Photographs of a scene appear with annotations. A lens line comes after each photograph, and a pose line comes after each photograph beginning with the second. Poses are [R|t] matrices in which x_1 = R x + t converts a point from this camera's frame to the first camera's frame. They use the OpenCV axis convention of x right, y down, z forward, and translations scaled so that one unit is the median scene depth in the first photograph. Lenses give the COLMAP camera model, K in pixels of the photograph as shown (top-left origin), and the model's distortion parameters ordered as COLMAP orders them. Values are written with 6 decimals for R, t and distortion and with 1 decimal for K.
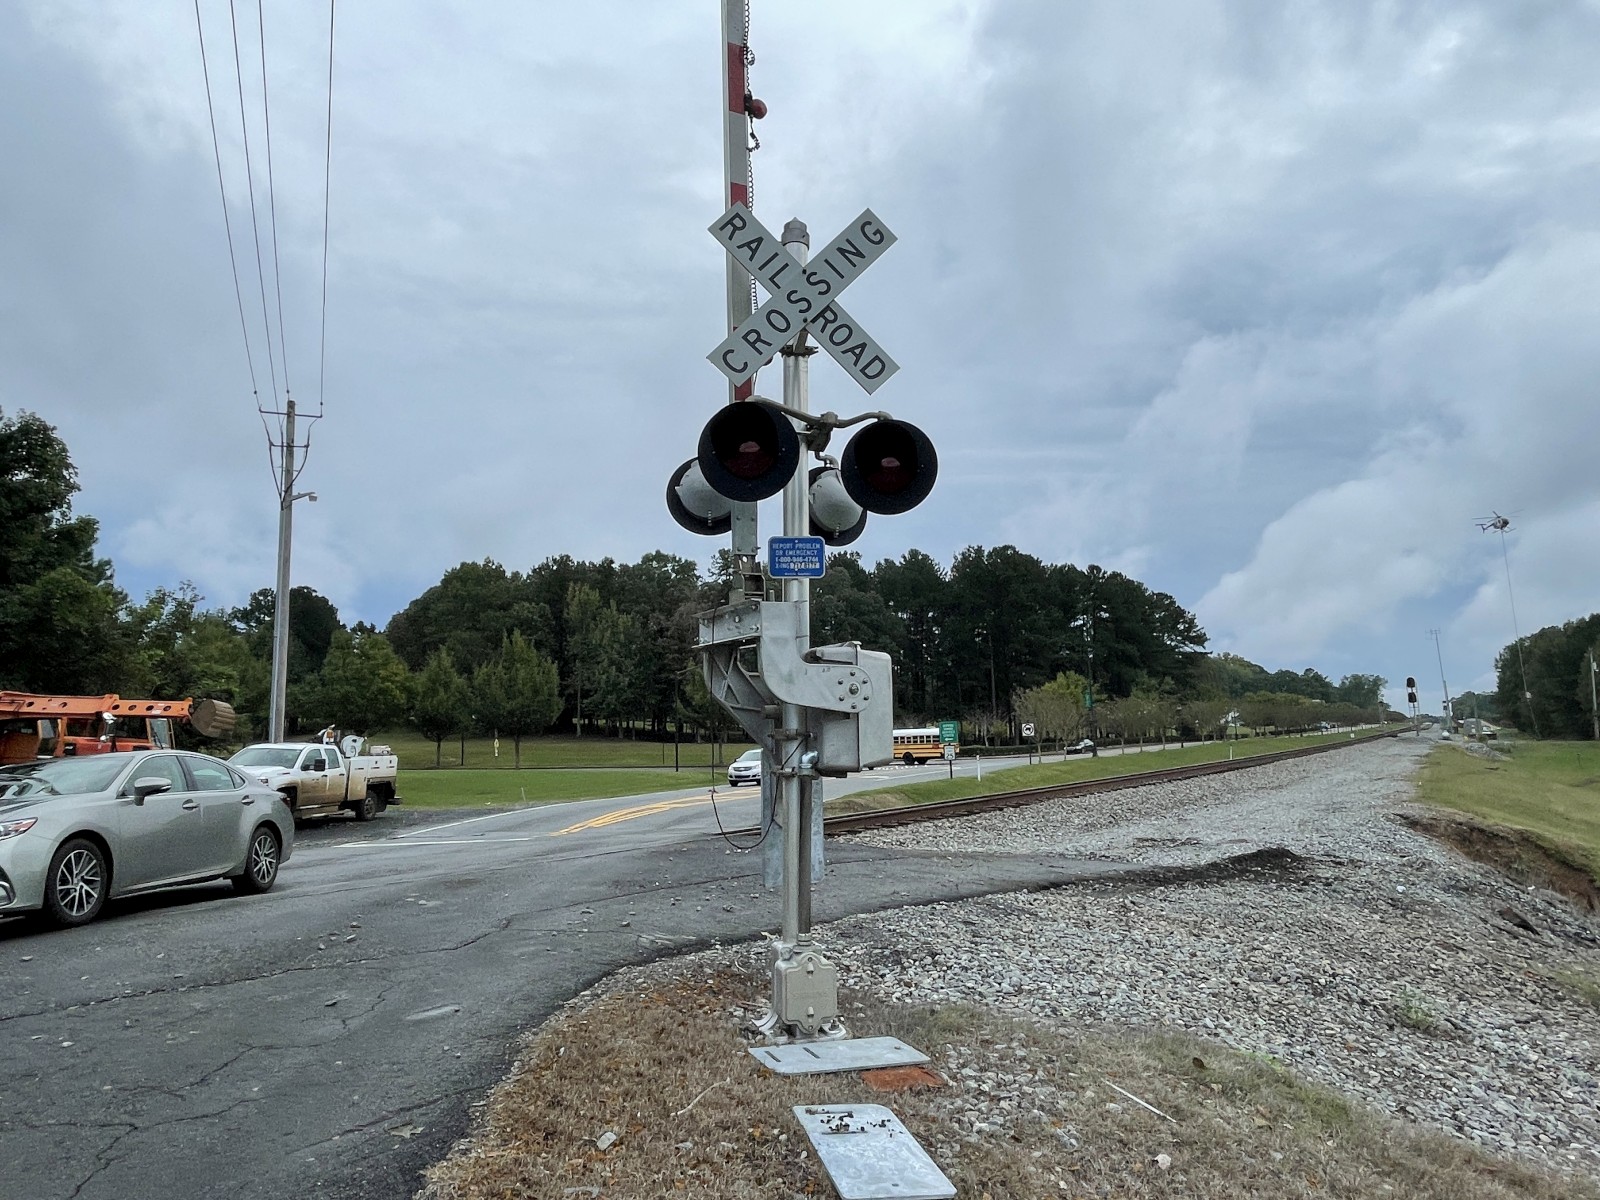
lens RADIAL K [[955.4, 0, 807.6], [0, 955.4, 600.5], [0, 0, 1]] dist [-0.002691, -0.002731]
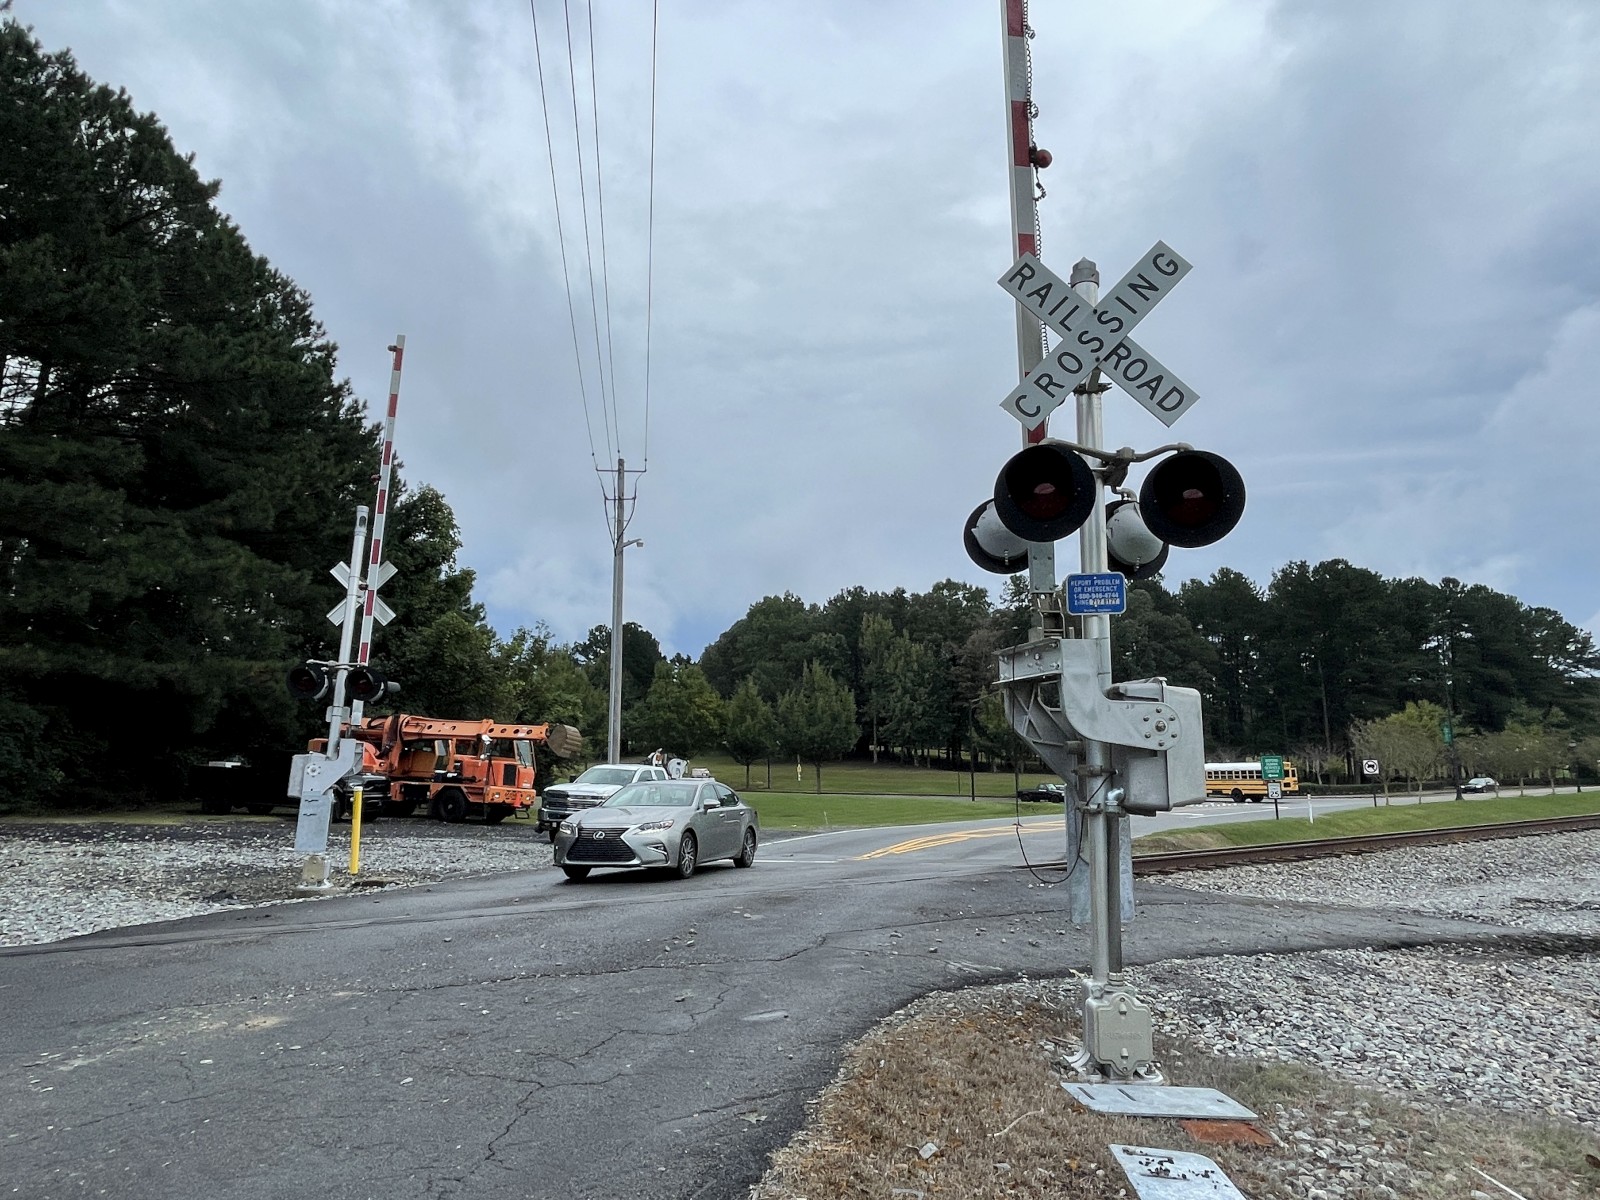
lens RADIAL K [[955.4, 0, 807.4], [0, 955.4, 599.1], [0, 0, 1]] dist [-0.002691, -0.002731]
pose [[0.954336, -0.029181, -0.297307, -0.000346], [0.020083, 0.999233, -0.033611, -0.001679], [0.298059, 0.026105, 0.954190, -0.006906]]
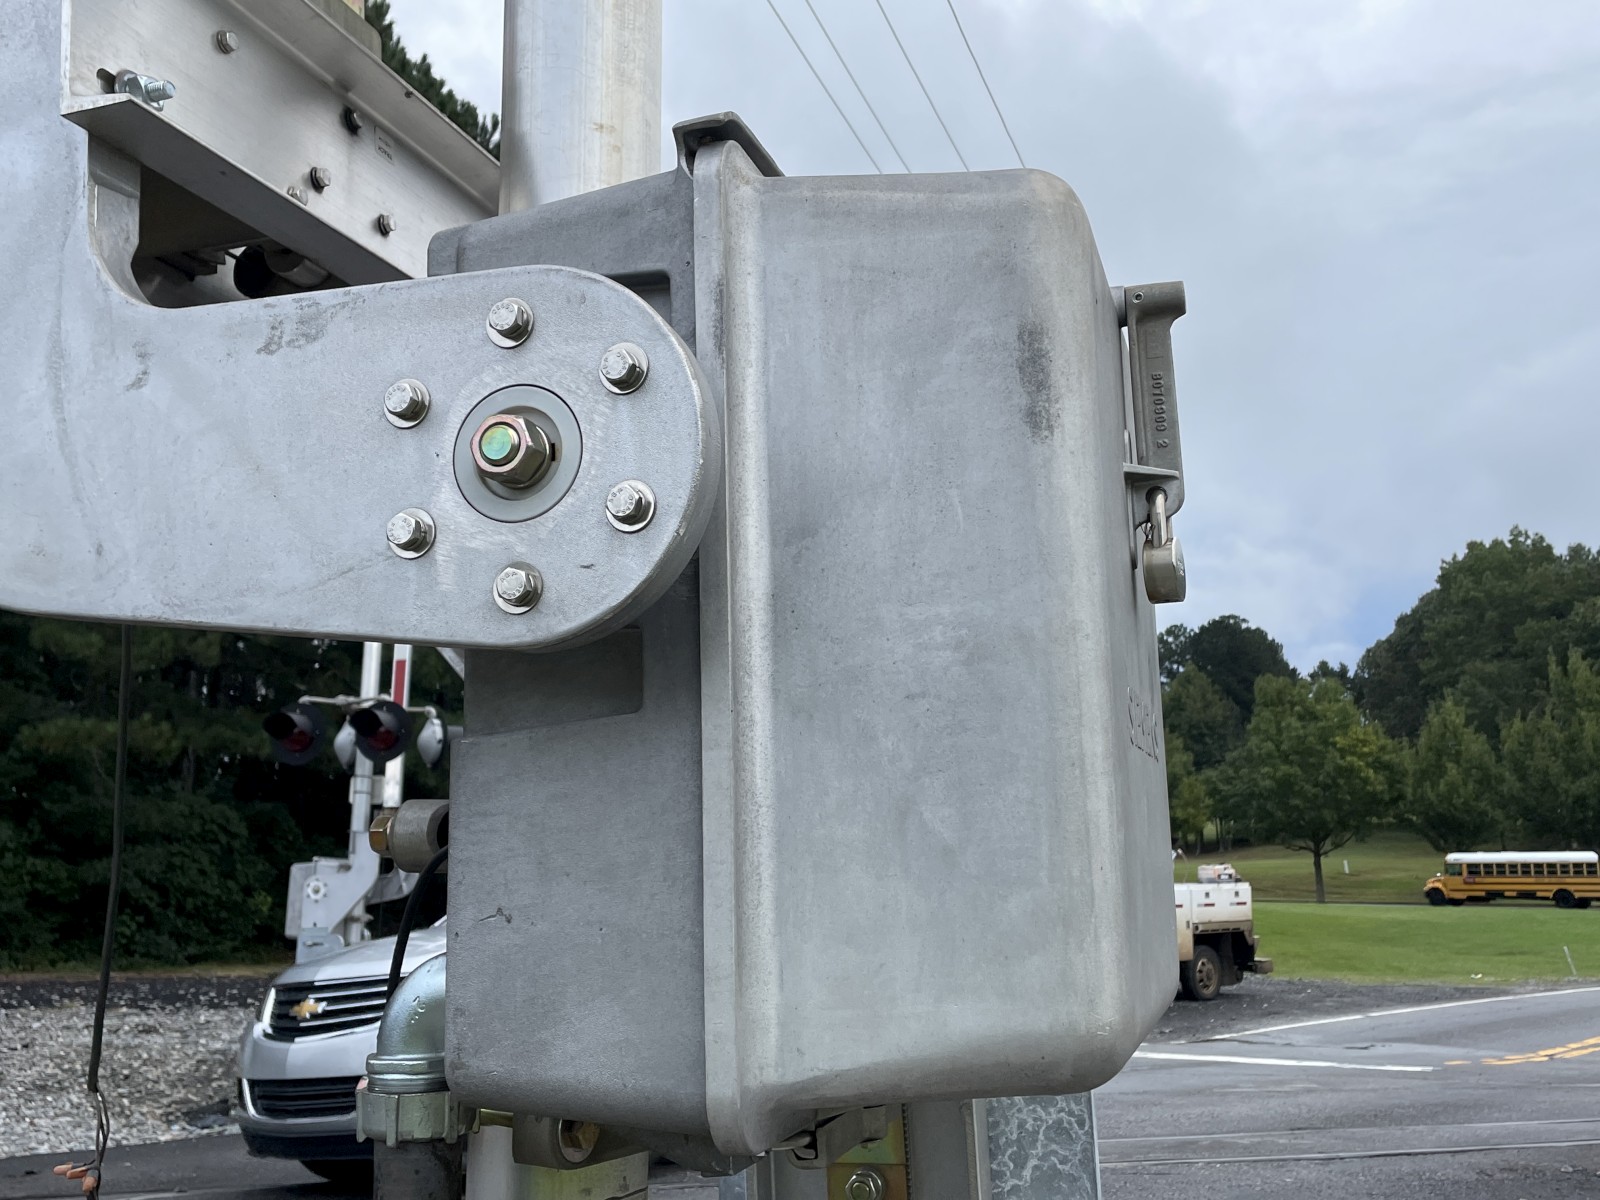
lens RADIAL K [[1581.1, 0, 796.6], [0, 1581.1, 600.7], [0, 0, 1]] dist [0.030297, 0.000000]
pose [[0.712242, -0.119066, -0.691762, 0.022606], [0.110436, 0.992243, -0.057079, 0.017972], [0.693192, -0.035742, 0.719866, 0.120263]]
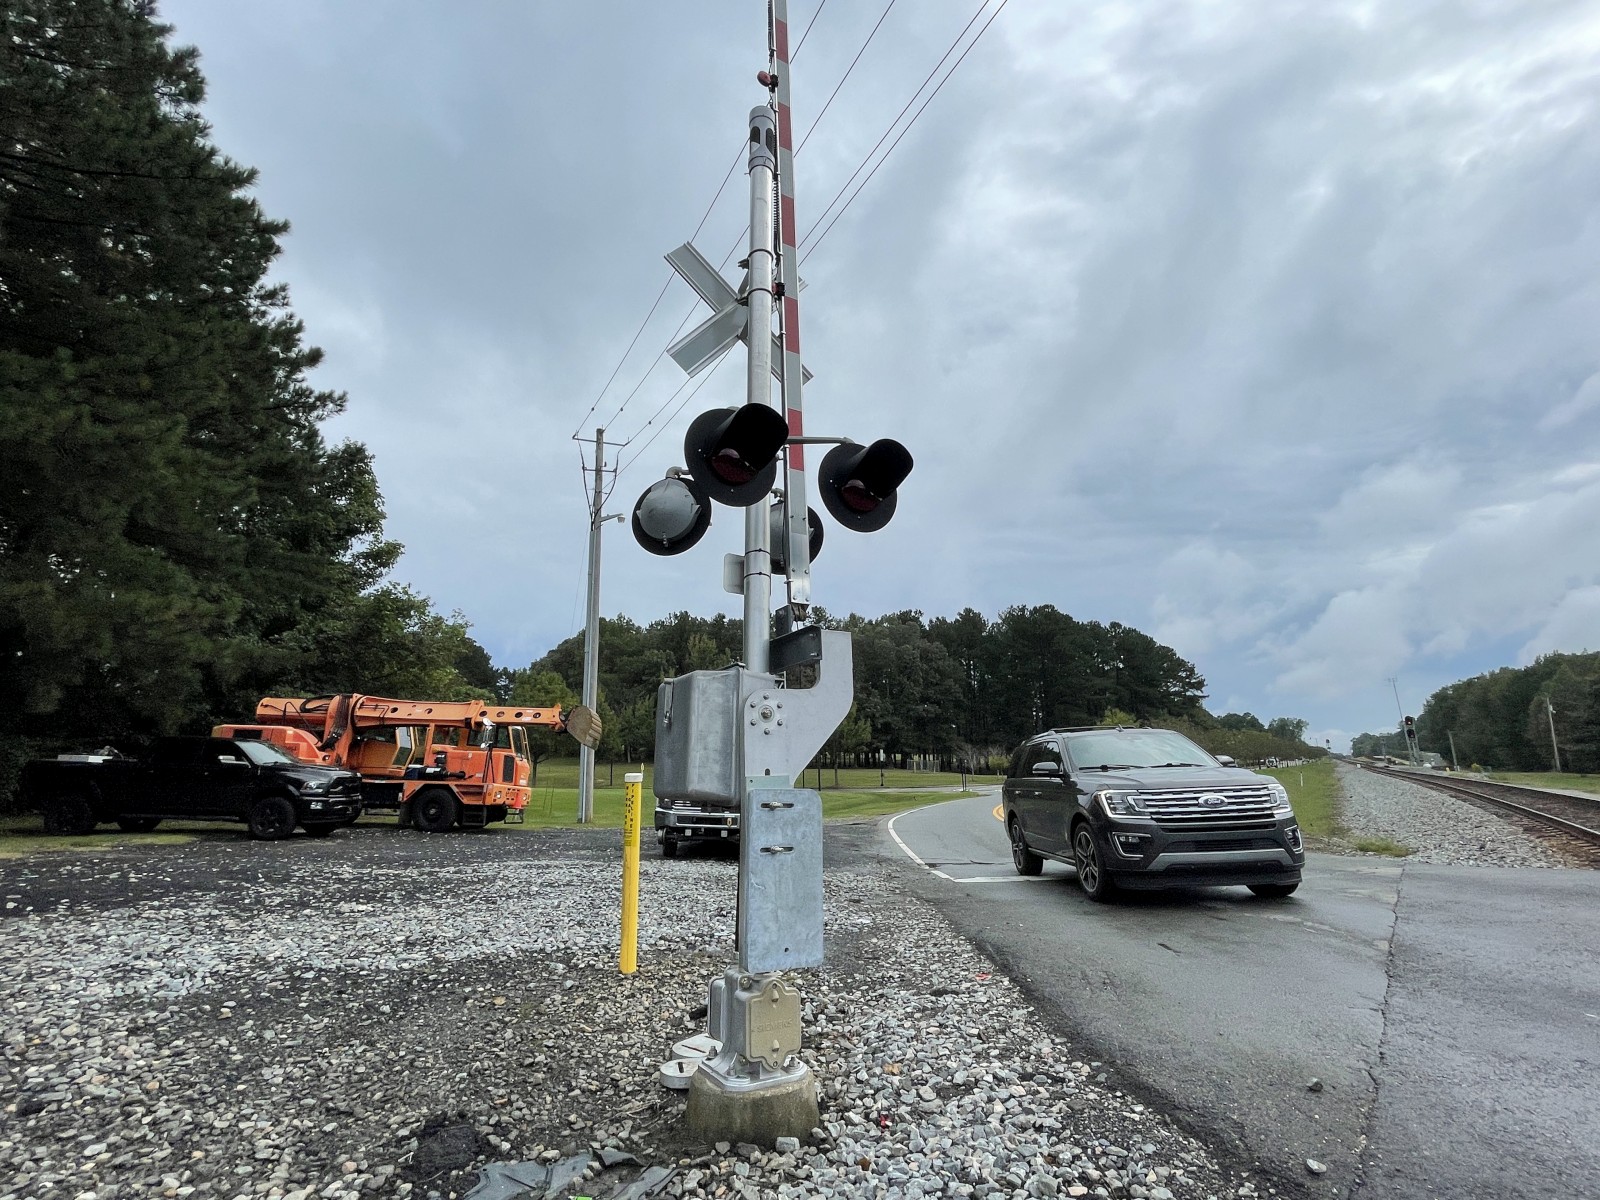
lens RADIAL K [[747.1, 0, 805.0], [0, 747.1, 595.9], [0, 0, 1]] dist [-0.003635, -0.000272]
pose [[0.999737, 0.002211, -0.022813, -0.297344], [-0.004099, 0.996535, -0.083068, 0.042455], [0.022550, 0.083140, 0.996283, 0.198912]]
